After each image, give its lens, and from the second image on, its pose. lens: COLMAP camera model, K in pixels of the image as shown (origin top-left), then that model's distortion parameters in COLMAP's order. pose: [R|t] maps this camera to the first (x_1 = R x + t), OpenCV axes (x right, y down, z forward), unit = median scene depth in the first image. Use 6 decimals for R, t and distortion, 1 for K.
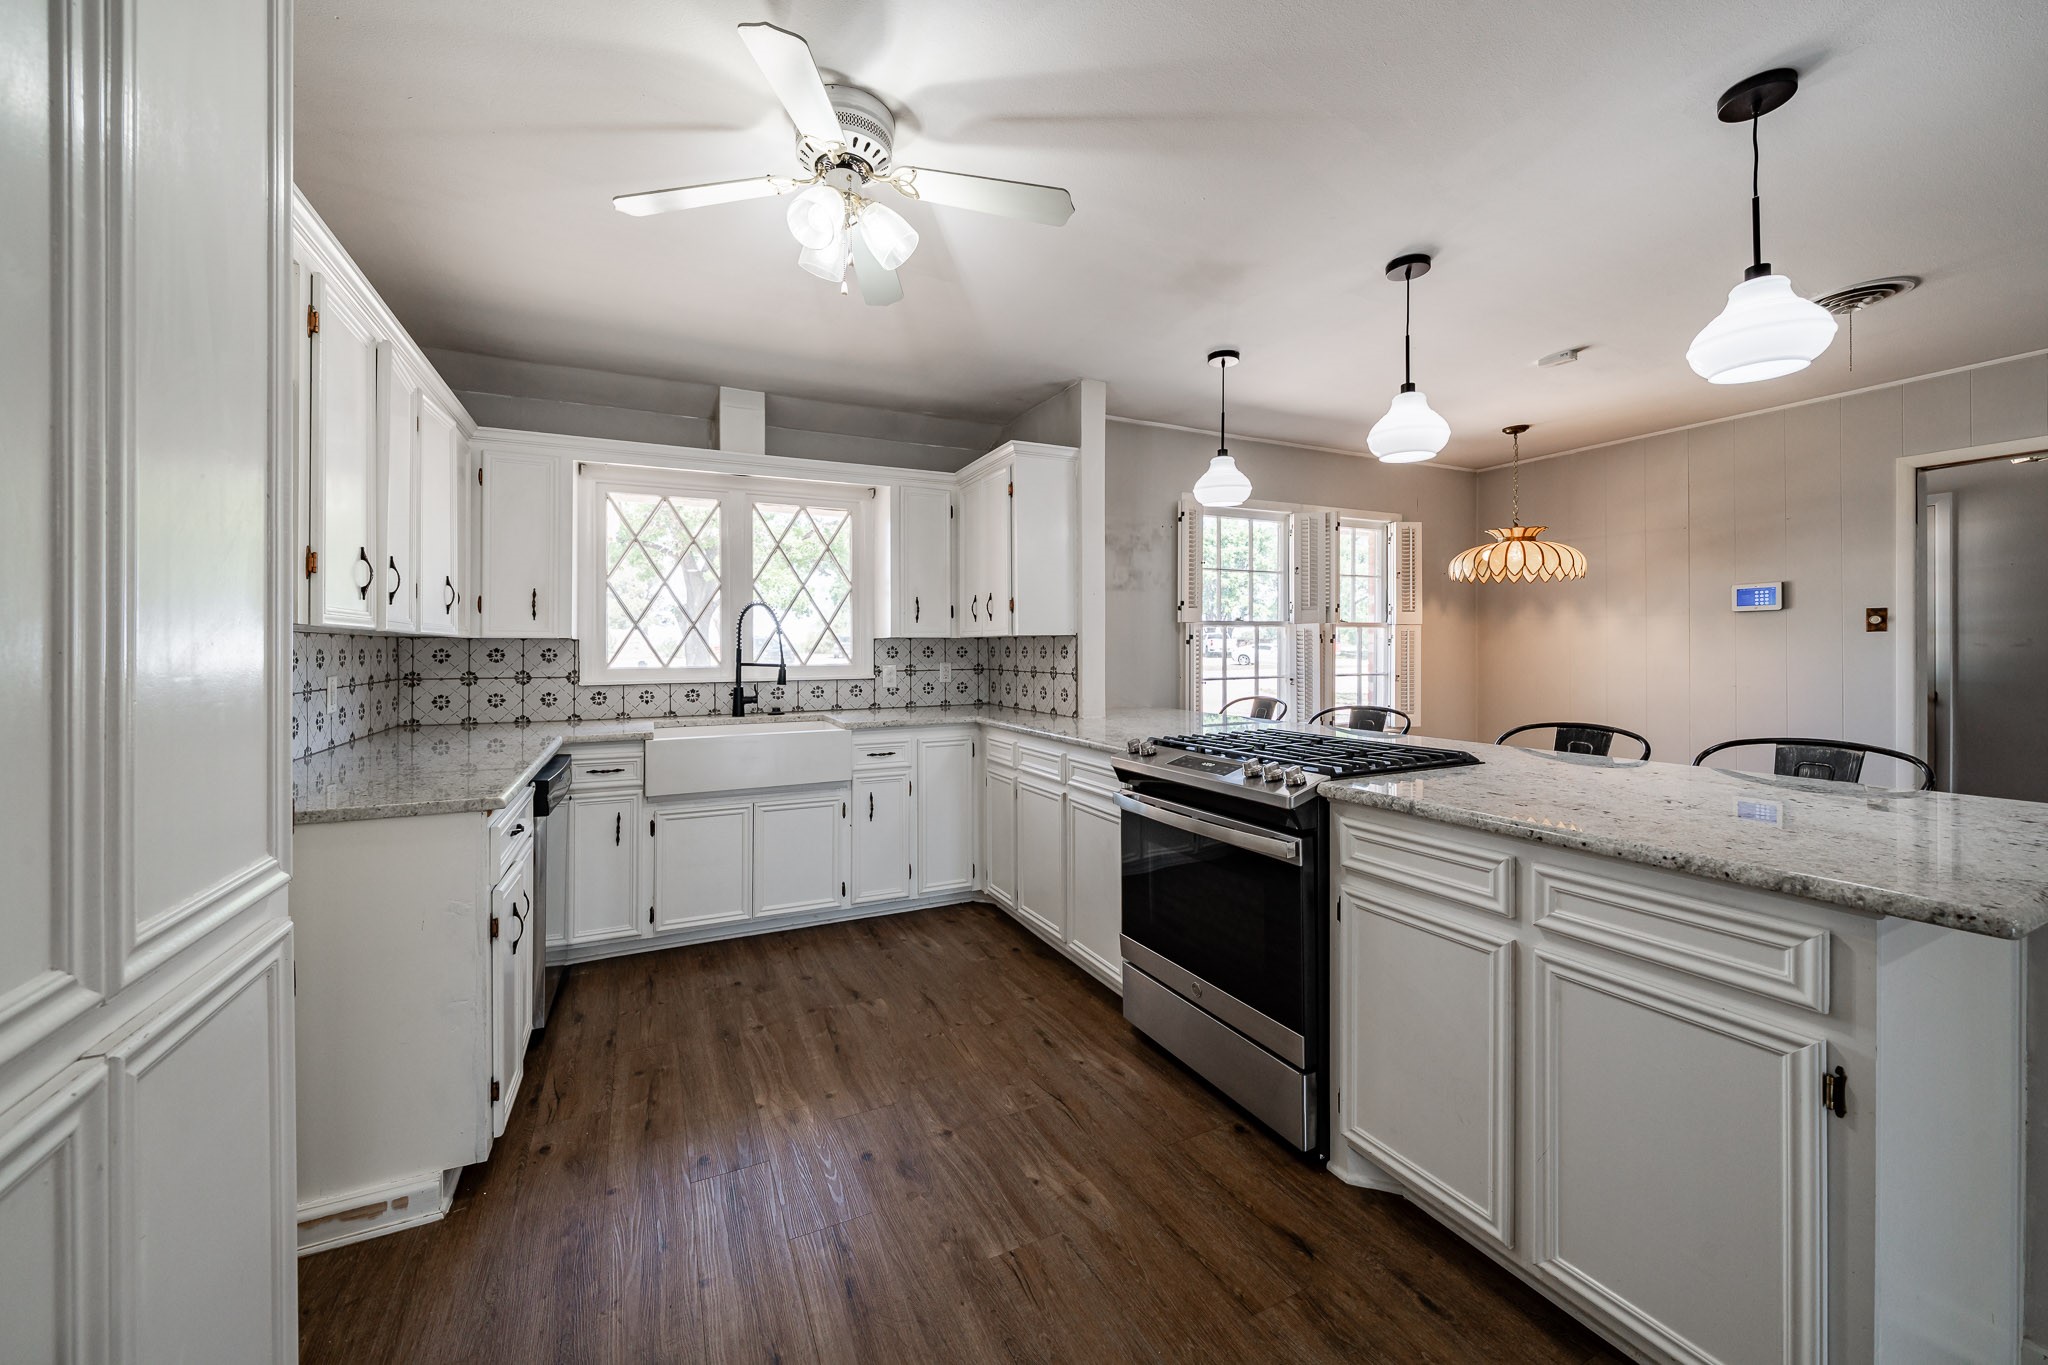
lens RADIAL K [[762.6, 0, 1000.5], [0, 762.6, 660.0], [0, 0, 1]] dist [-0.002656, -0.000033]
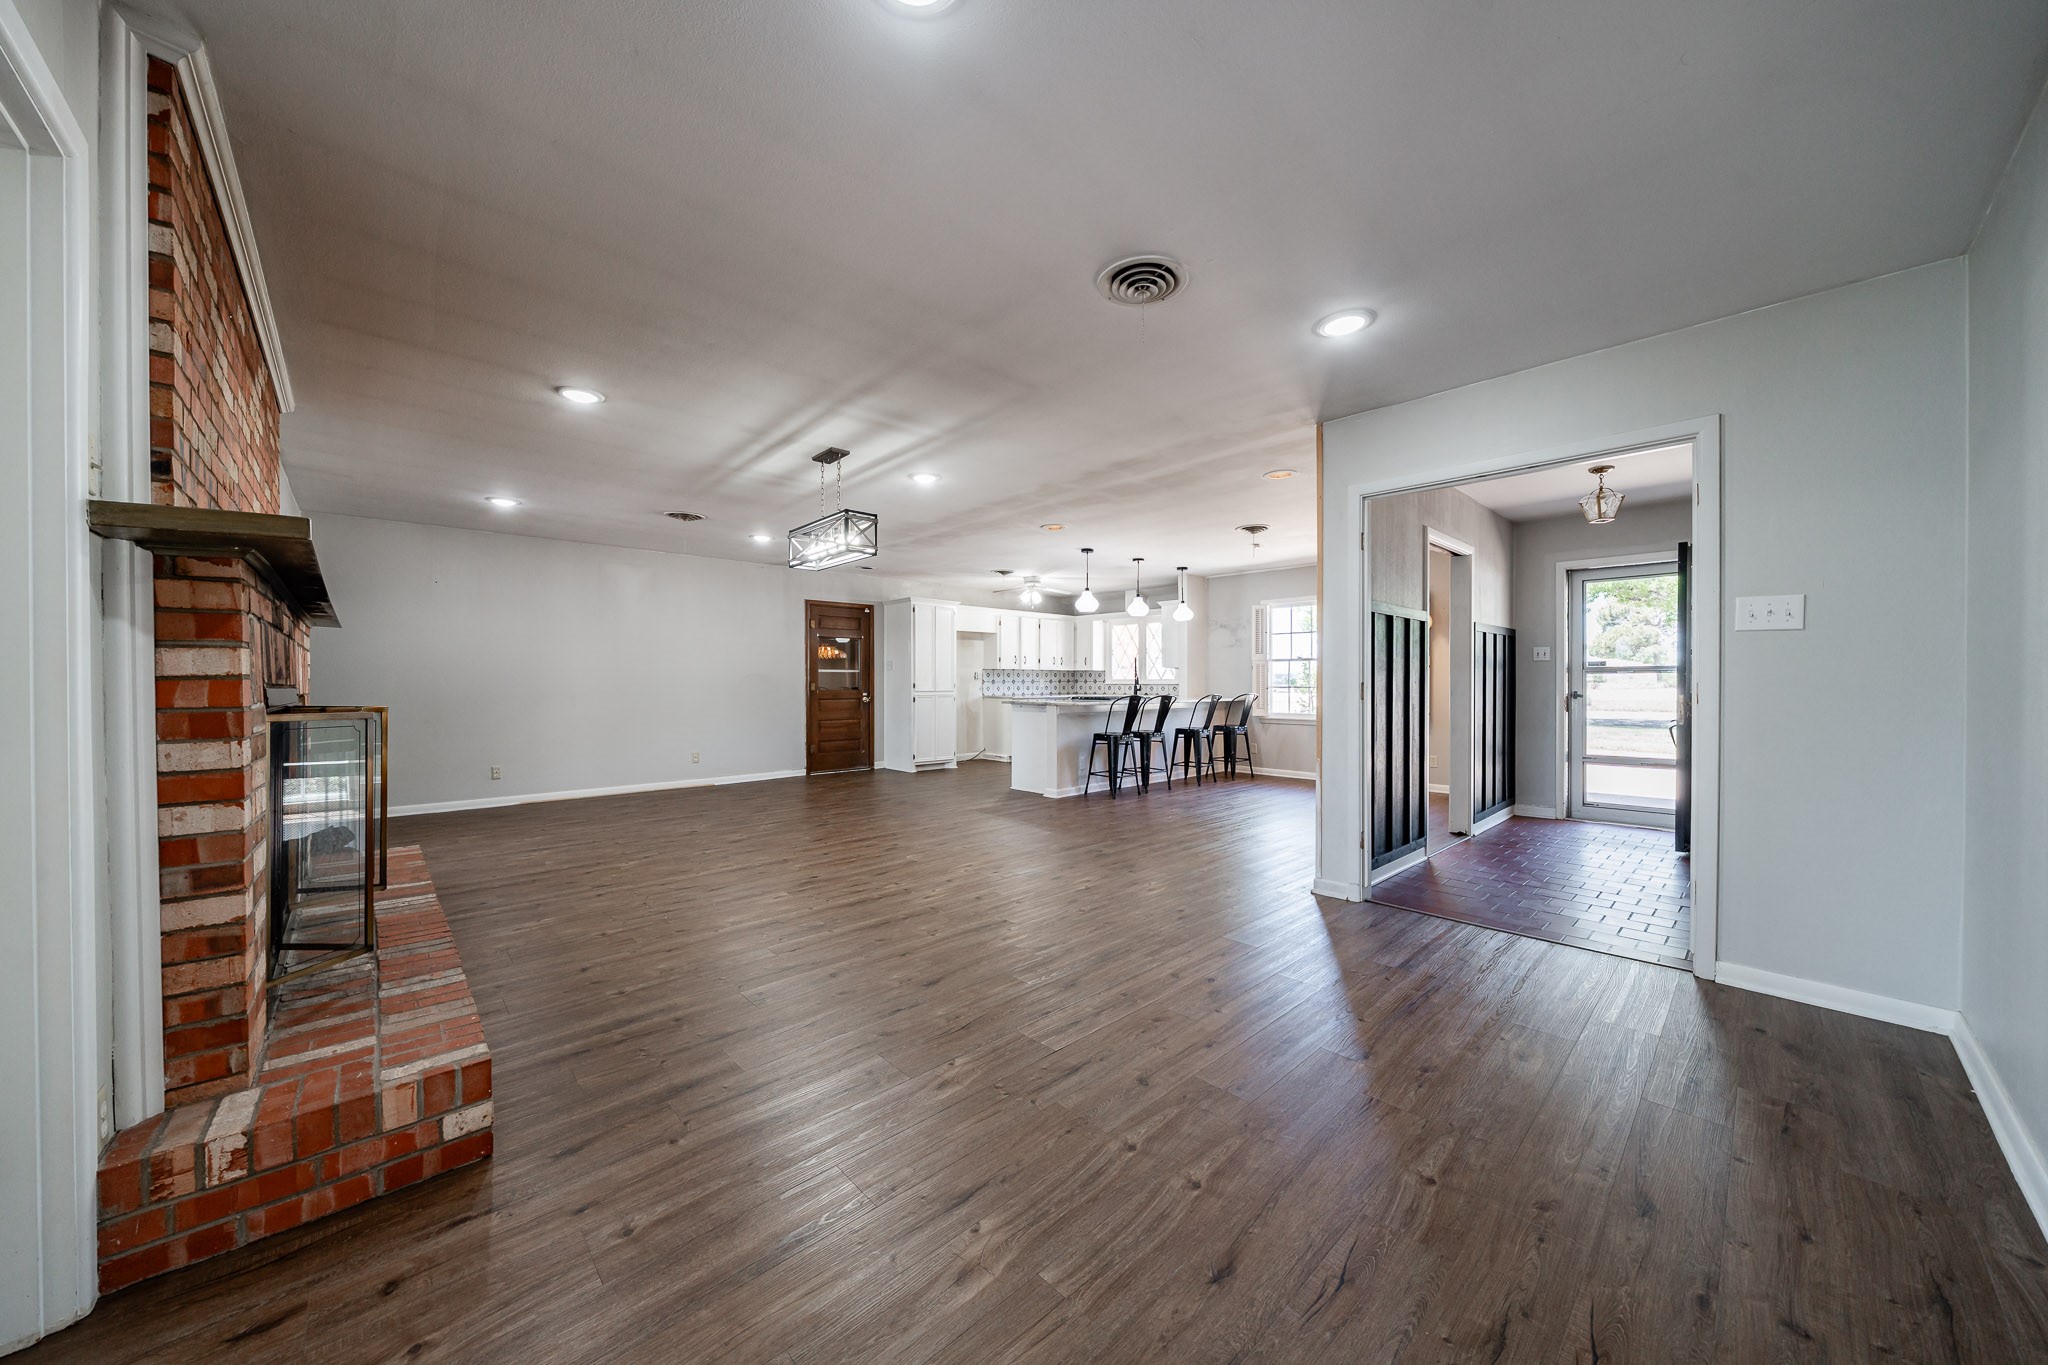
lens RADIAL K [[703.3, 0, 995.3], [0, 703.3, 670.5], [0, 0, 1]] dist [-0.005044, -0.000908]
pose [[0.261915, -0.010144, -0.965038, 2.289158], [-0.016018, 0.999761, -0.014856, 0.027102], [0.964958, 0.019349, 0.261690, -0.294873]]
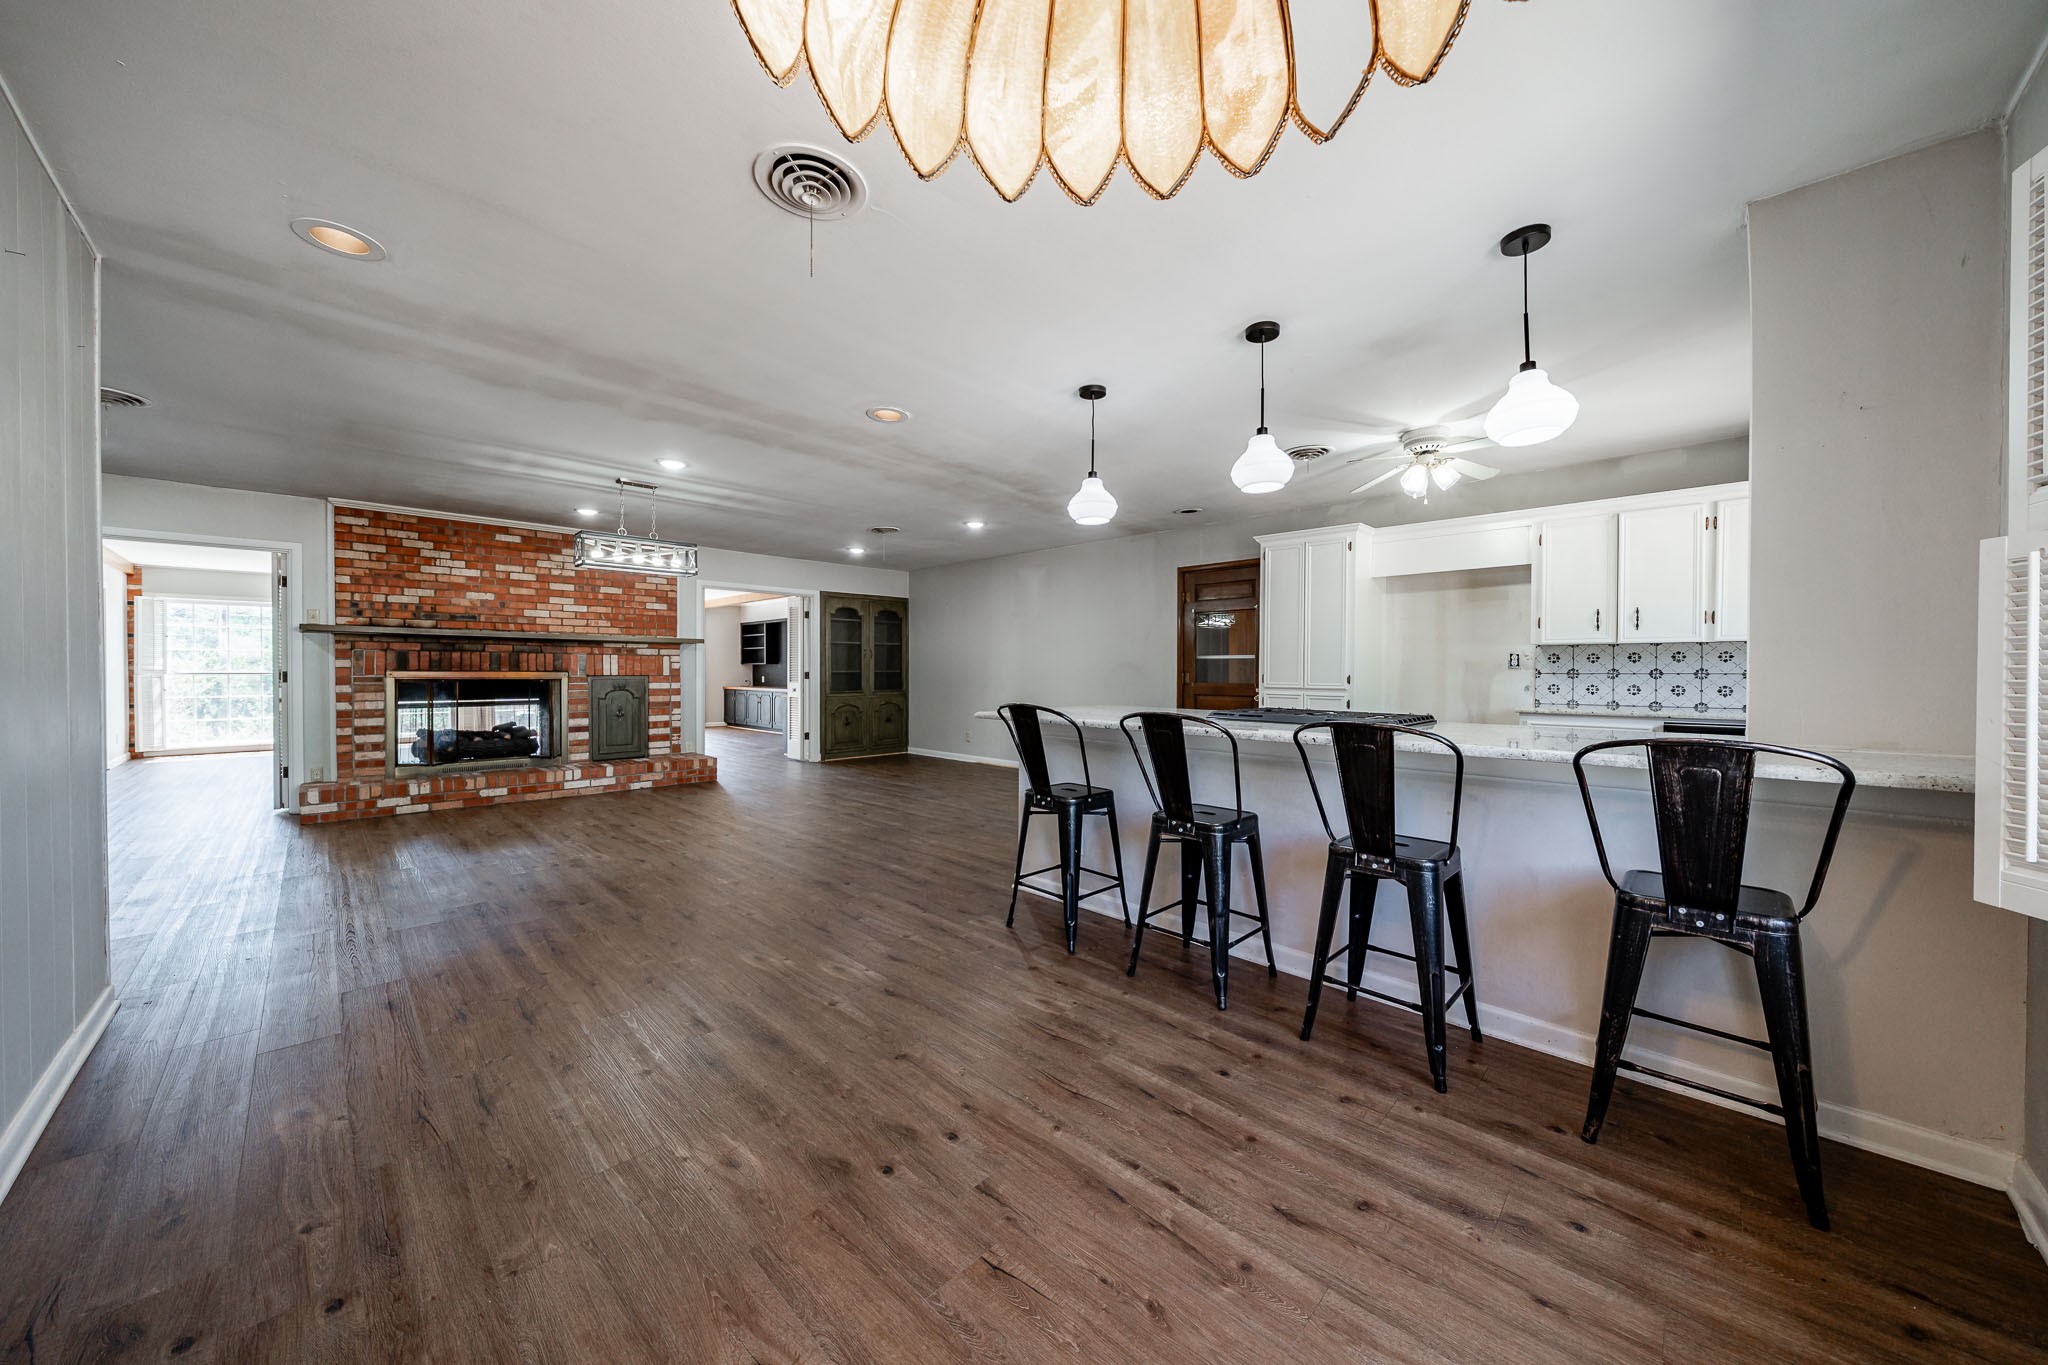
lens RADIAL K [[703.3, 0, 1023.7], [0, 703.3, 676.4], [0, 0, 1]] dist [-0.005044, -0.000908]
pose [[-0.944960, 0.006143, -0.327128, 0.843279], [-0.002838, 0.999632, 0.026970, 0.004739], [0.327173, 0.026414, -0.944595, 1.311116]]
